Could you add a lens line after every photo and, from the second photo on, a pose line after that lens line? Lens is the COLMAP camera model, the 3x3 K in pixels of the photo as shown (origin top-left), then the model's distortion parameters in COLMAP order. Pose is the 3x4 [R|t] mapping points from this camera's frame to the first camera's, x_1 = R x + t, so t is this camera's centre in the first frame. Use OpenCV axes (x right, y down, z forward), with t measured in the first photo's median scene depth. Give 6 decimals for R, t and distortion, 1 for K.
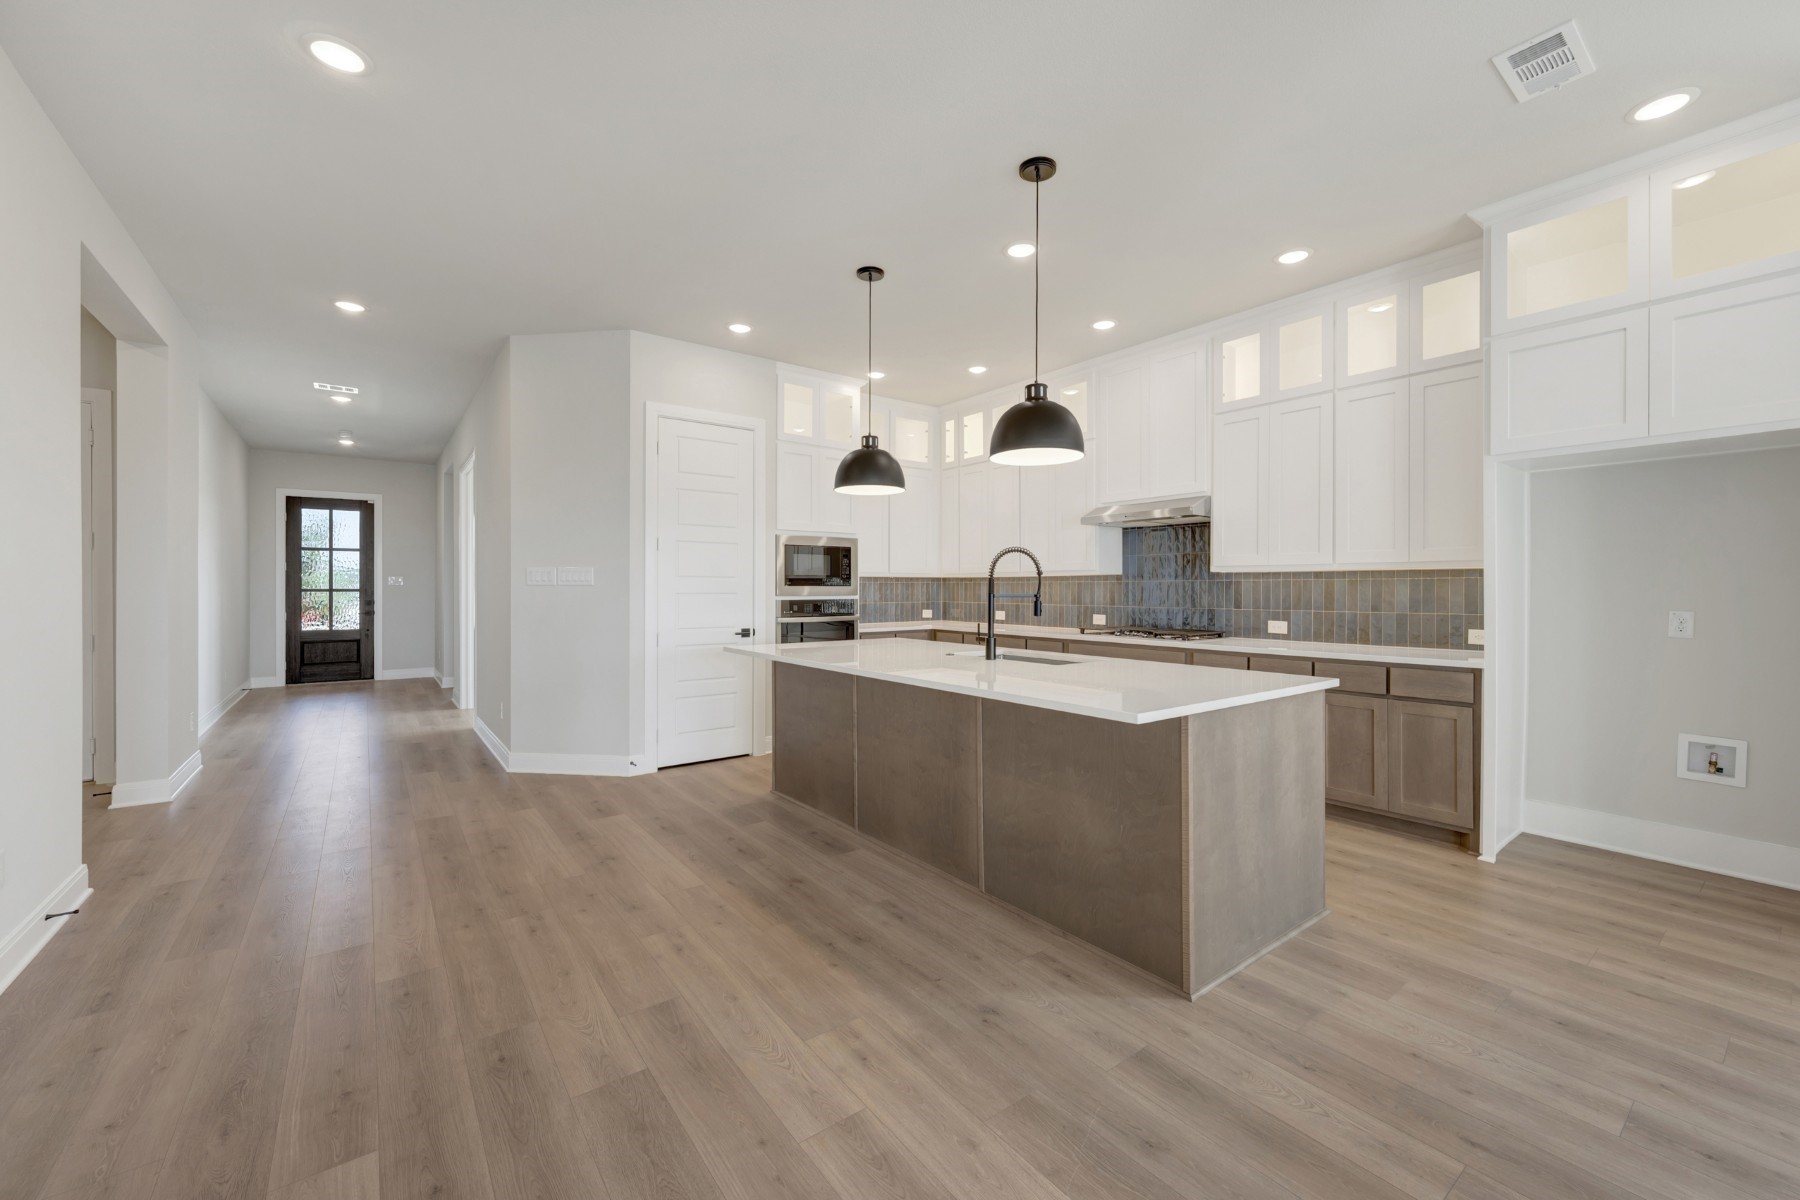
lens RADIAL K [[715.5, 0, 911.1], [0, 715.5, 590.4], [0, 0, 1]] dist [-0.000759, 0.000413]
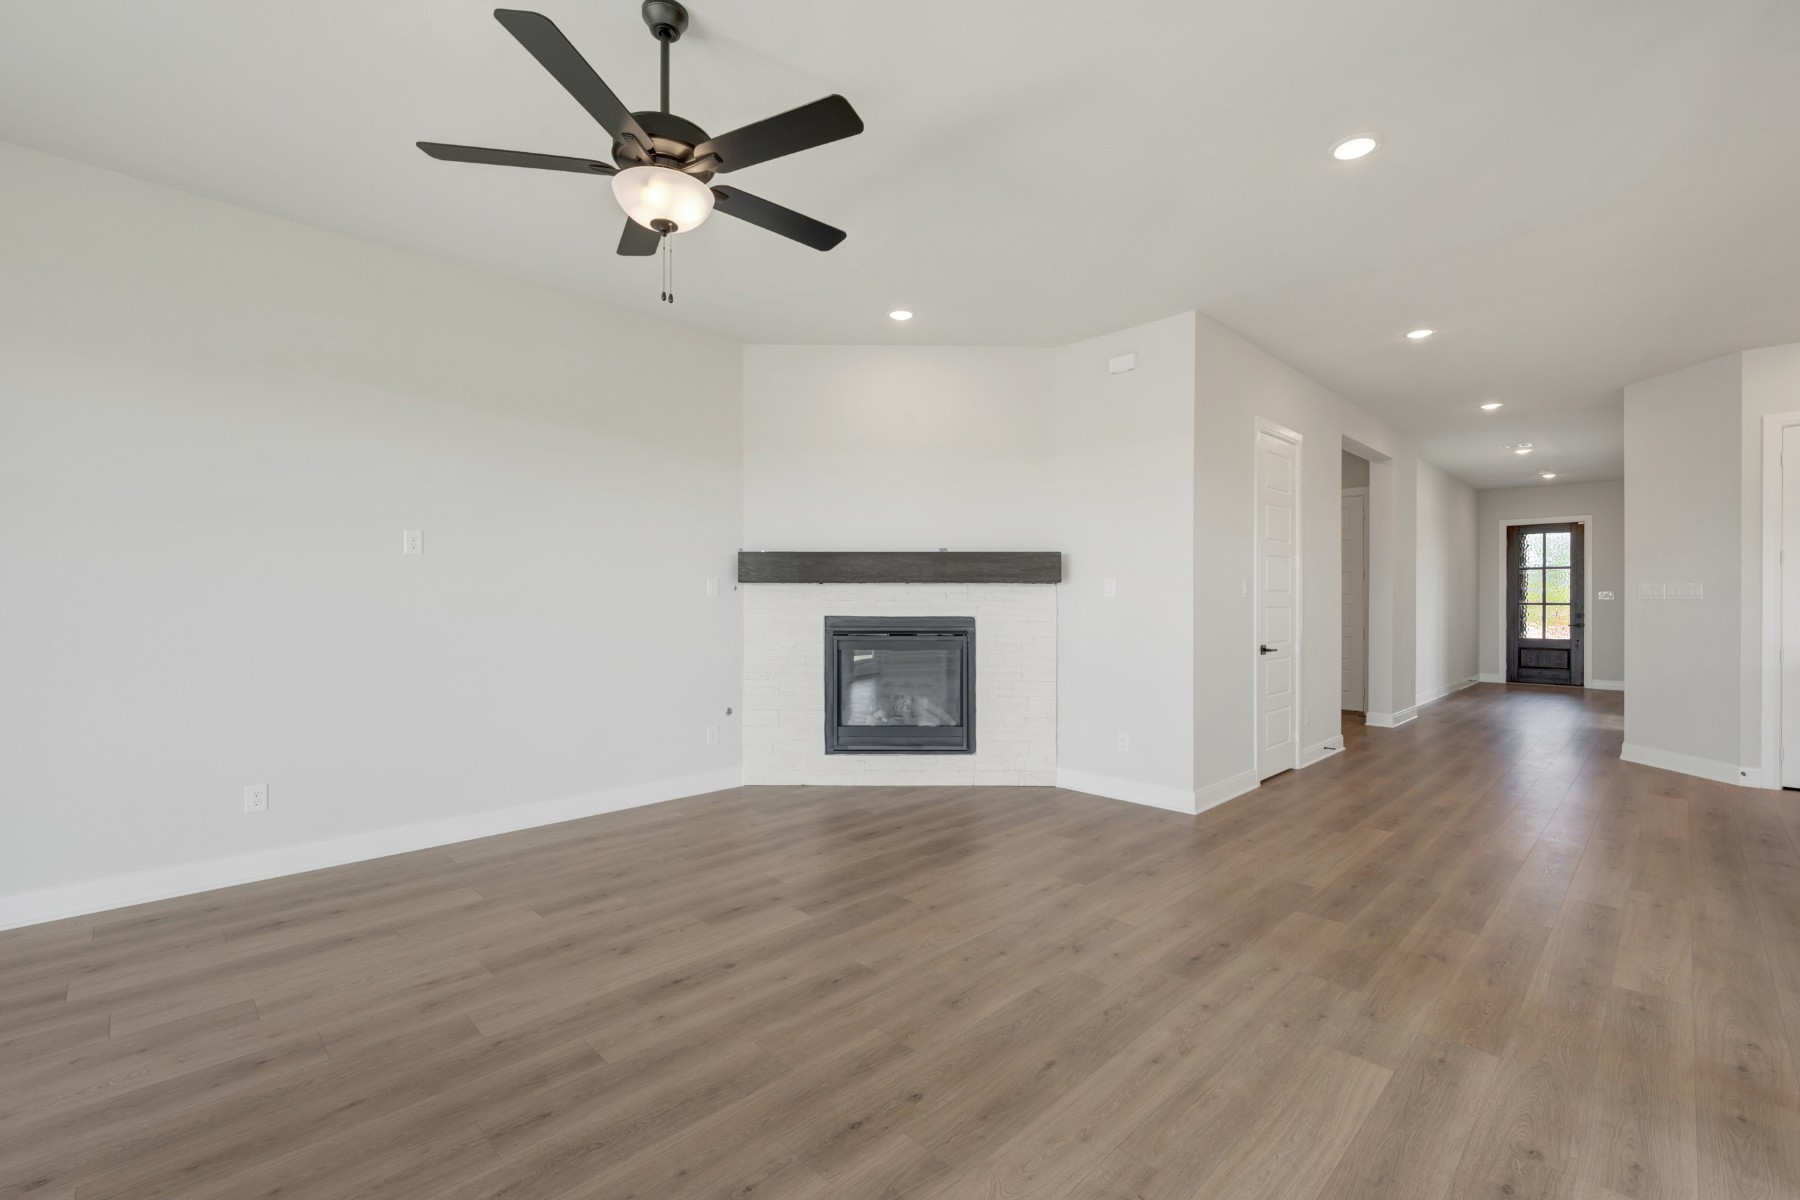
lens RADIAL K [[775.5, 0, 907.3], [0, 775.5, 601.4], [0, 0, 1]] dist [-0.000268, 0.001027]
pose [[0.131449, -0.000310, -0.991323, 0.492144], [-0.004923, 0.999987, -0.000965, 0.002556], [0.991311, 0.005007, 0.131446, -0.295871]]
